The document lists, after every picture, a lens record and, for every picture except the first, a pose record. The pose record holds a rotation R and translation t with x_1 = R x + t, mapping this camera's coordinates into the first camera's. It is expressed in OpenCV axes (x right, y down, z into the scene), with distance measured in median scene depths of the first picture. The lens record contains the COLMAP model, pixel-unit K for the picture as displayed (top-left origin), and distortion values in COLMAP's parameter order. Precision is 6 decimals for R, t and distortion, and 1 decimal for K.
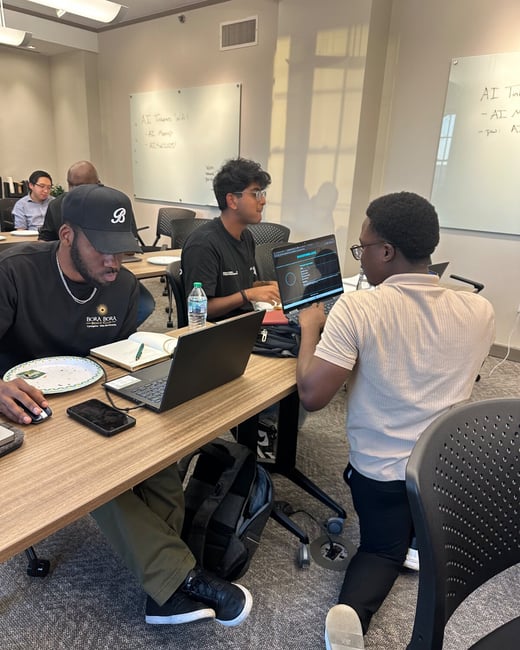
lens RADIAL K [[481.2, 0, 260.0], [0, 481.2, 325.0], [0, 0, 1]] dist [0.087622, -0.070745]
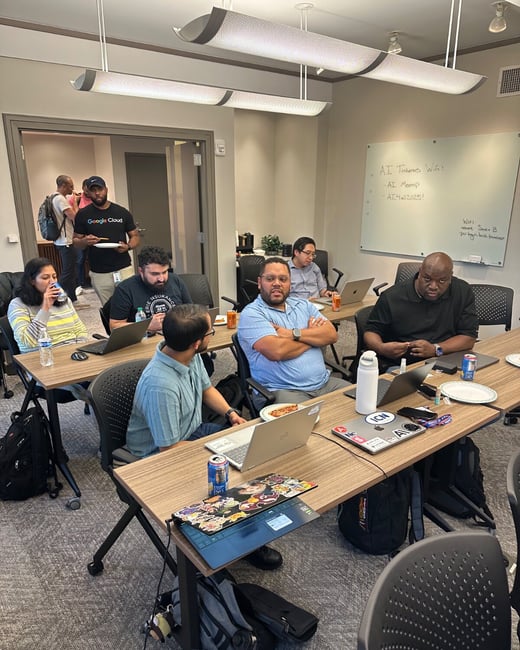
lens RADIAL K [[481.2, 0, 260.0], [0, 481.2, 325.0], [0, 0, 1]] dist [0.087622, -0.070745]
pose [[0.986622, 0.017217, -0.162112, -0.334354], [-0.018276, 0.999820, -0.005042, -0.116386], [0.161996, 0.007937, 0.986759, 0.028894]]
